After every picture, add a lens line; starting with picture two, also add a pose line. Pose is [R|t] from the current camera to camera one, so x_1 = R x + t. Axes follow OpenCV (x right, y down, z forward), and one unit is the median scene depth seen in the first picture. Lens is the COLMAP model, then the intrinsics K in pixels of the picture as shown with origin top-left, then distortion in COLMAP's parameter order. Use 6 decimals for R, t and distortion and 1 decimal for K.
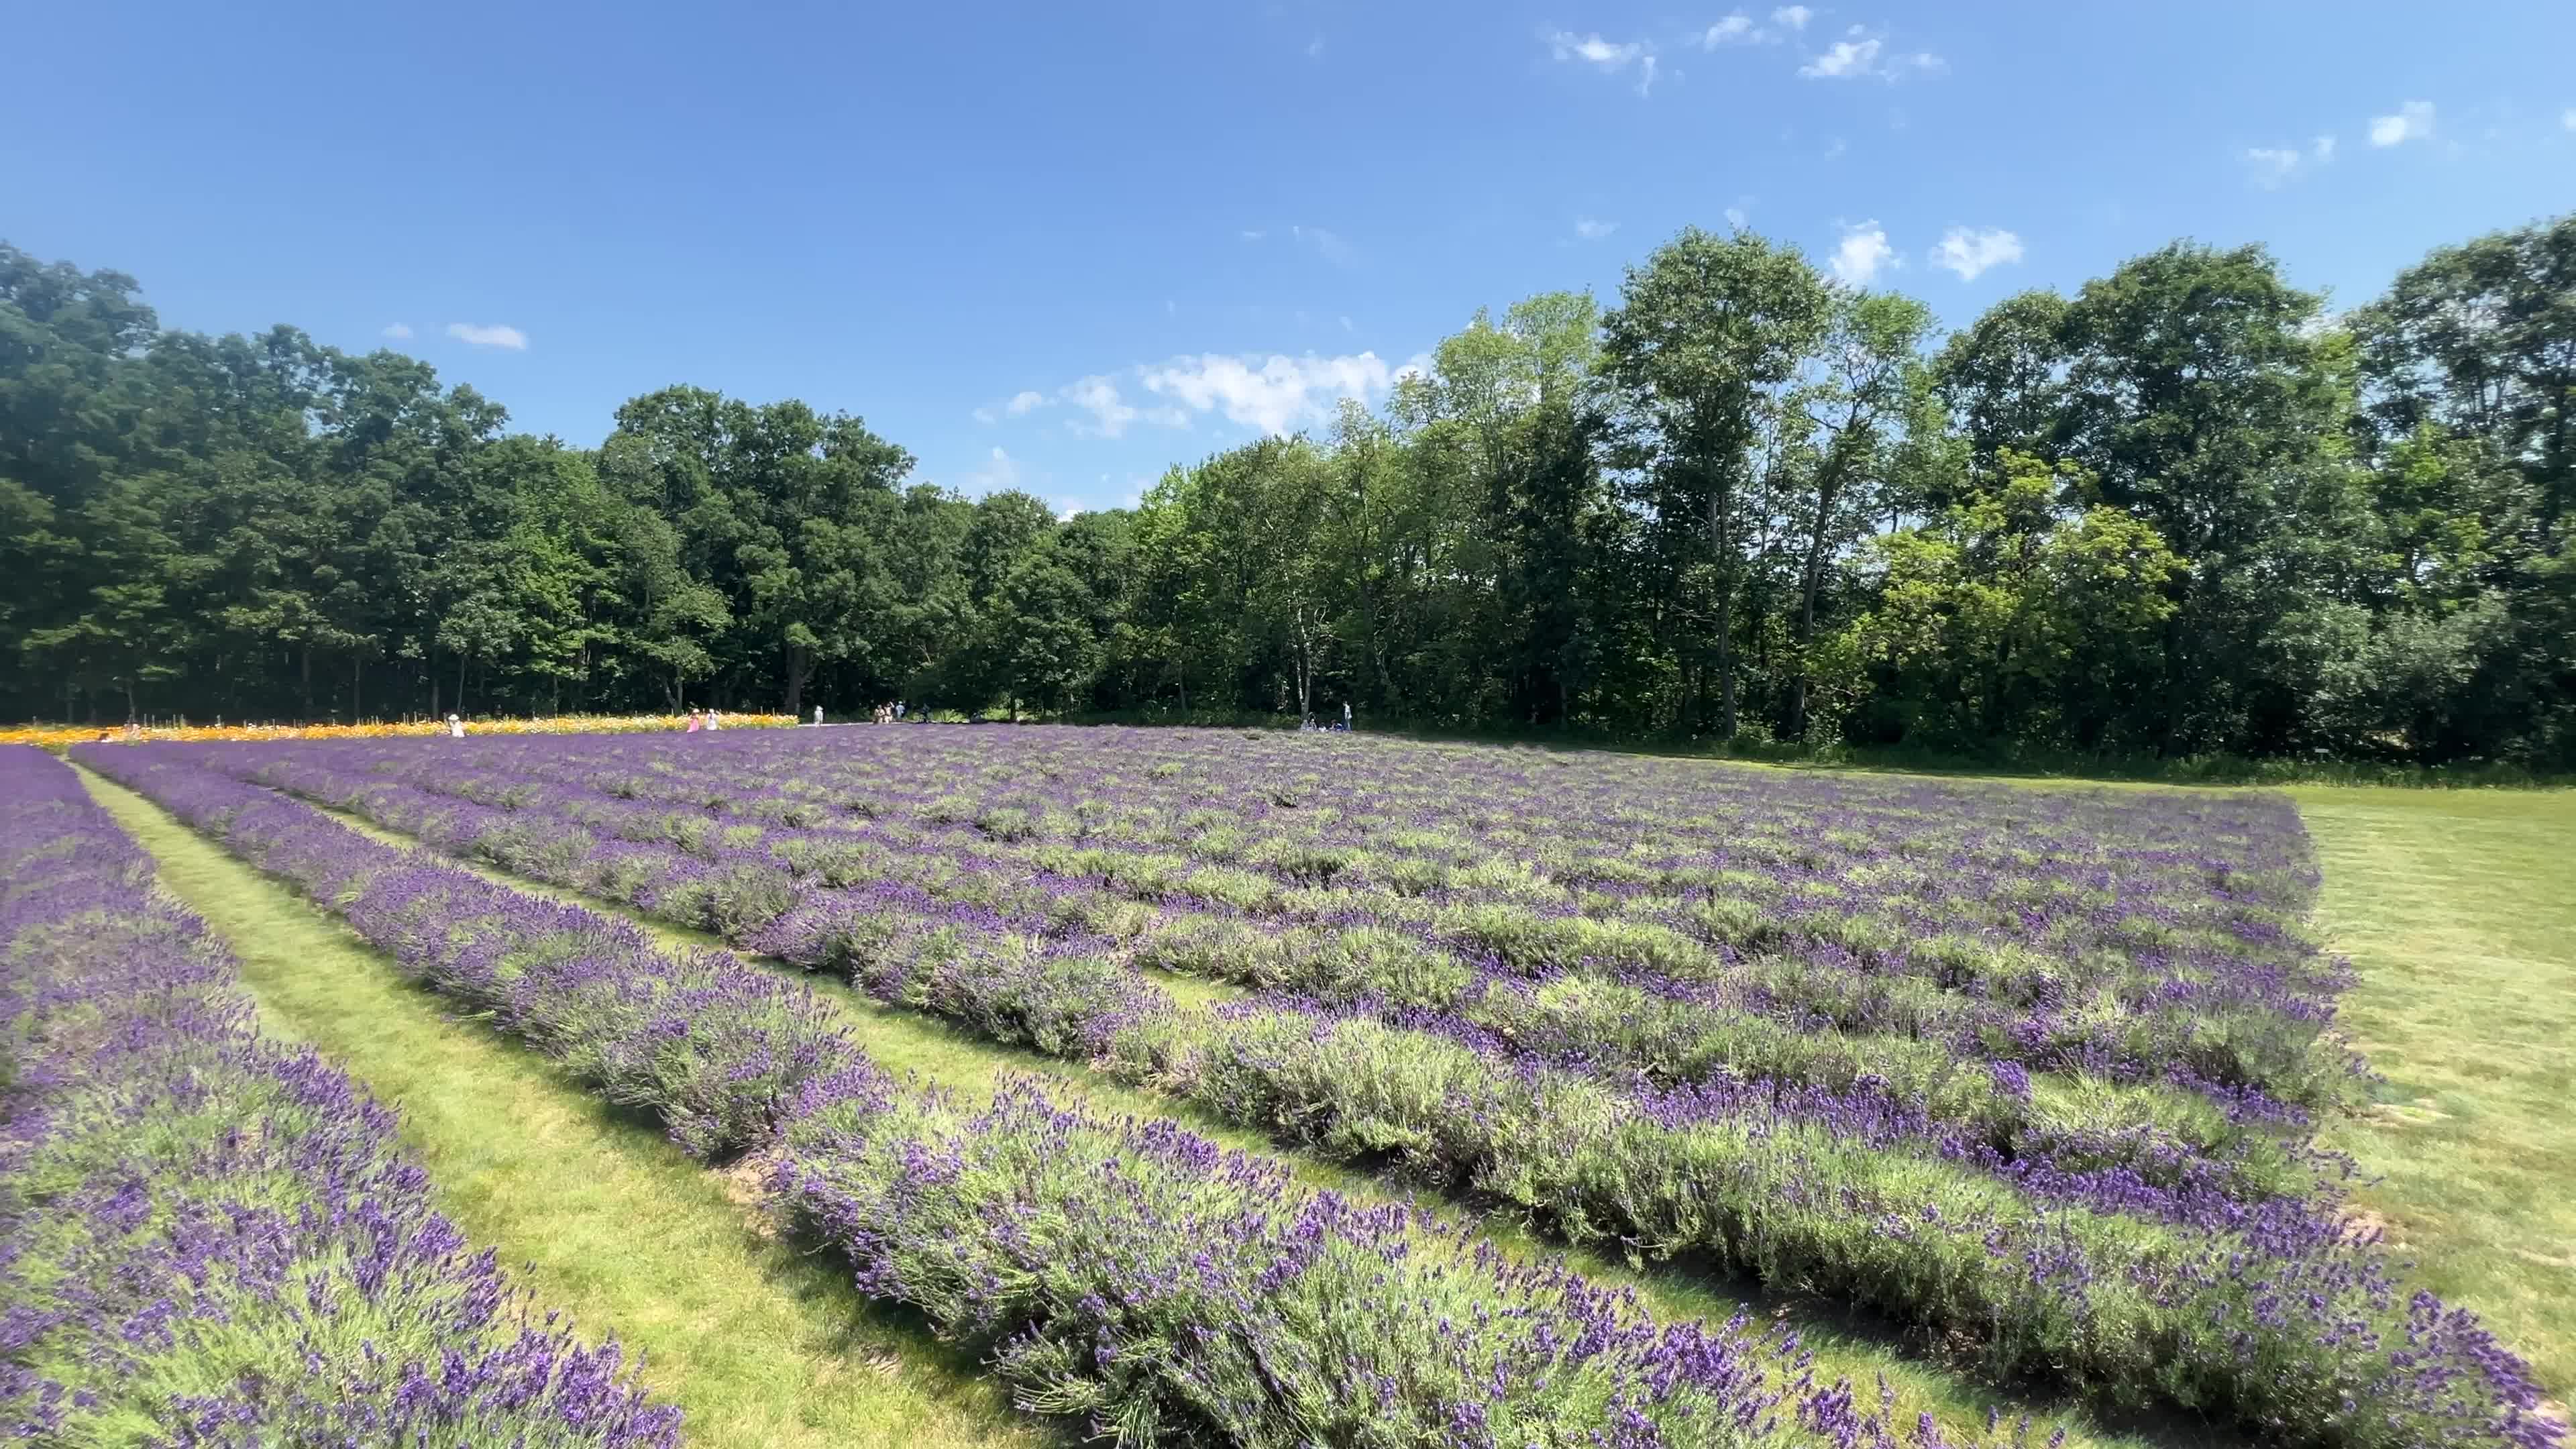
lens RADIAL K [[1141.4, 0, 1271.2], [0, 1141.4, 719.1], [0, 0, 1]] dist [-0.003588, 0.000363]
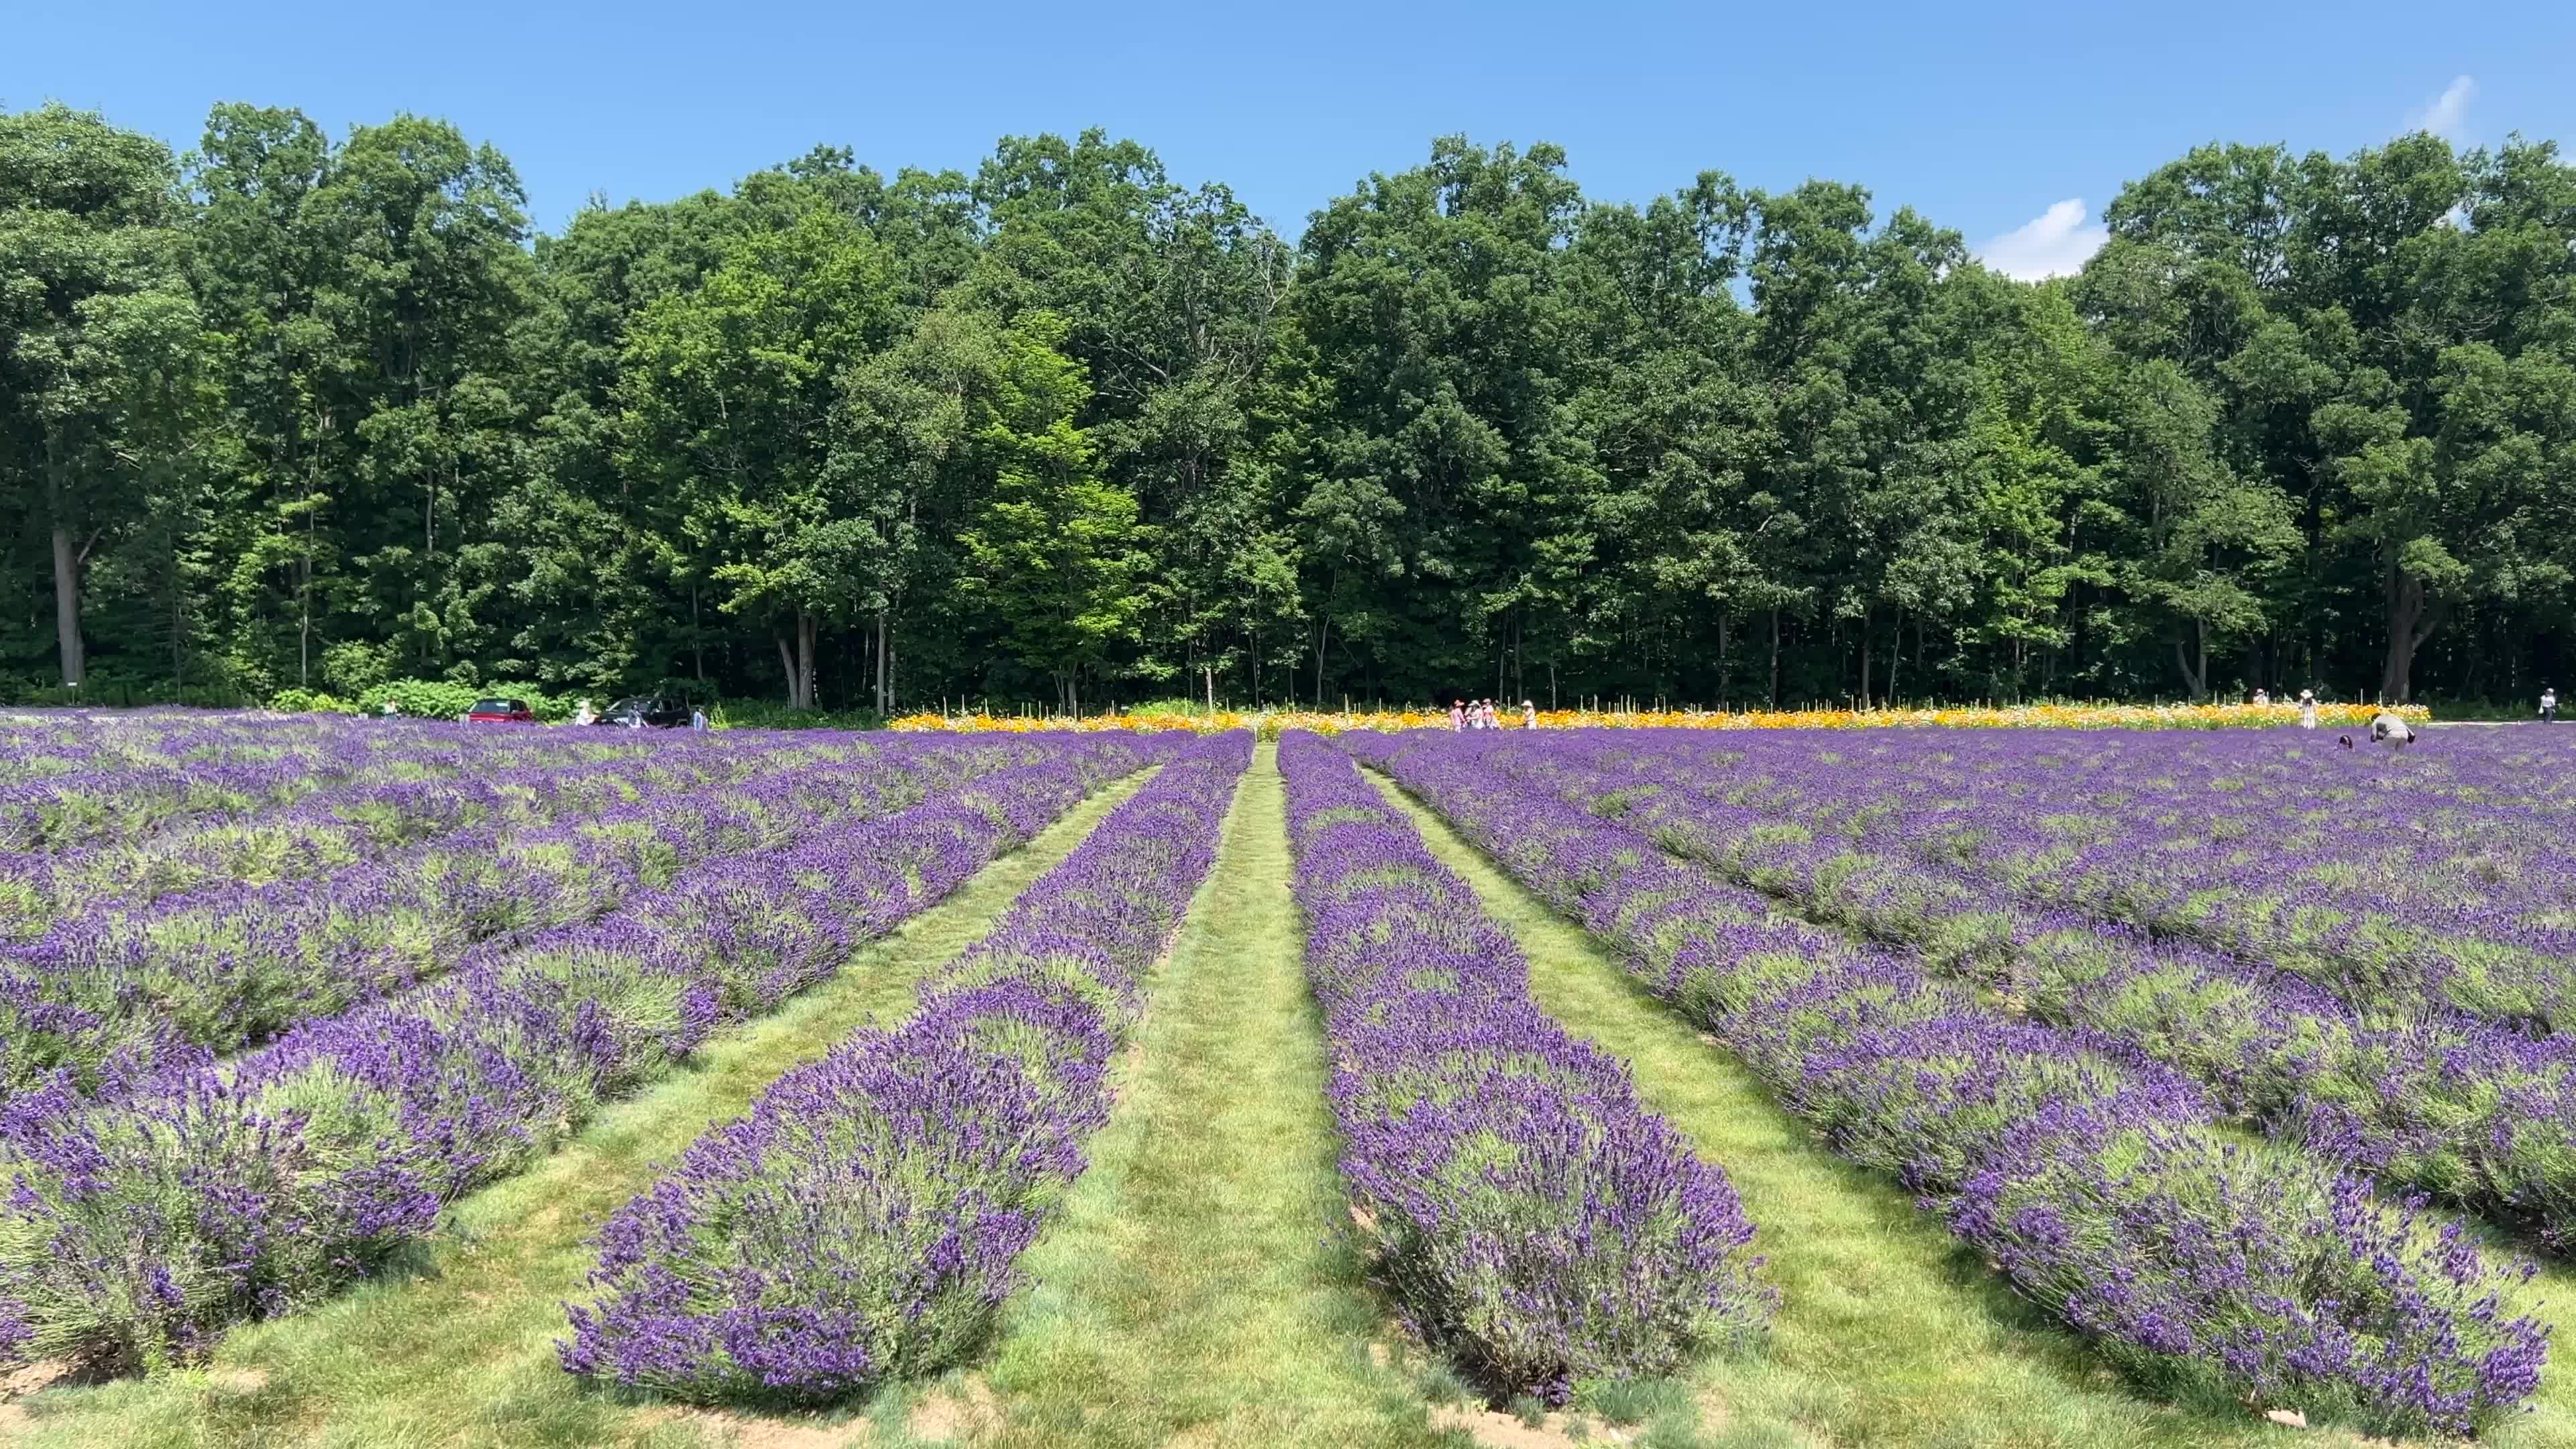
lens RADIAL K [[2109.3, 0, 1292.3], [0, 2109.3, 729.8], [0, 0, 1]] dist [0.047776, -0.054630]
pose [[0.672344, 0.018108, -0.740017, -0.021880], [-0.010709, 0.999834, 0.014736, -0.000125], [0.740161, -0.001983, 0.672427, -0.138800]]
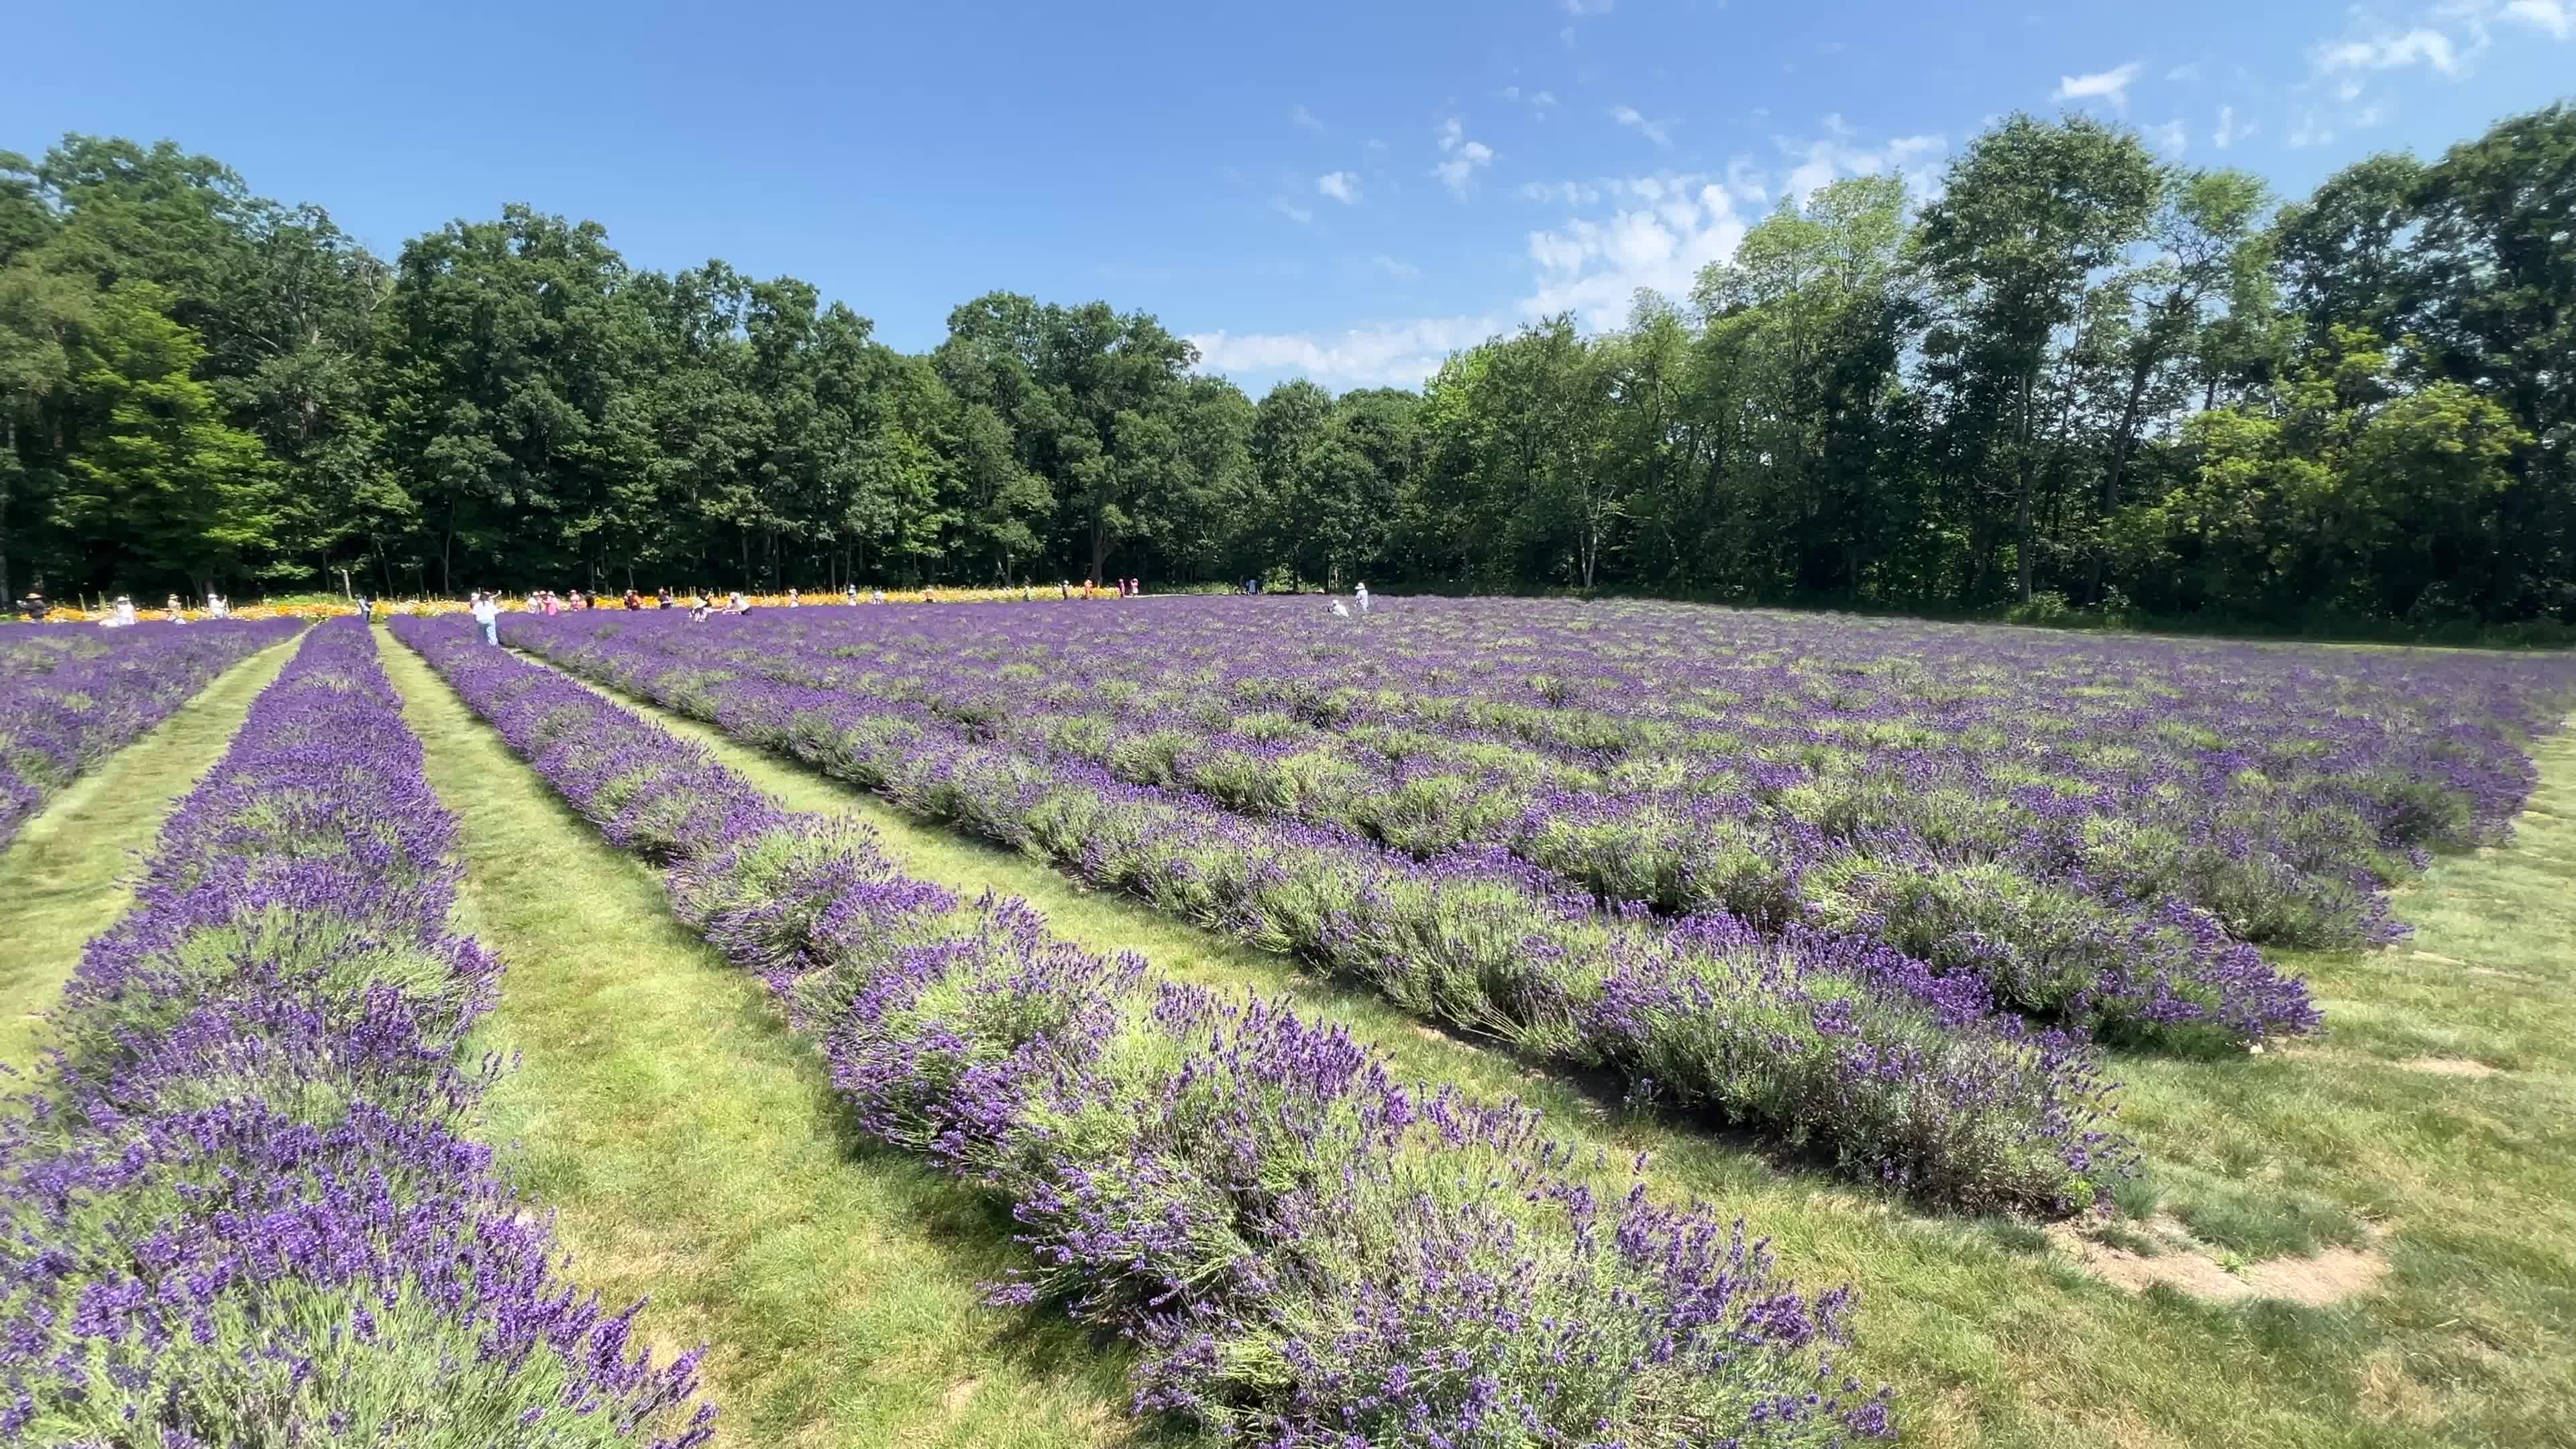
lens RADIAL K [[1123.6, 0, 1277.4], [0, 1123.6, 714.5], [0, 0, 1]] dist [0.000186, -0.000309]
pose [[0.987962, 0.015451, -0.153925, -0.099139], [0.001589, 0.993934, 0.109968, 0.000373], [0.154690, -0.108889, 0.981944, -0.127105]]
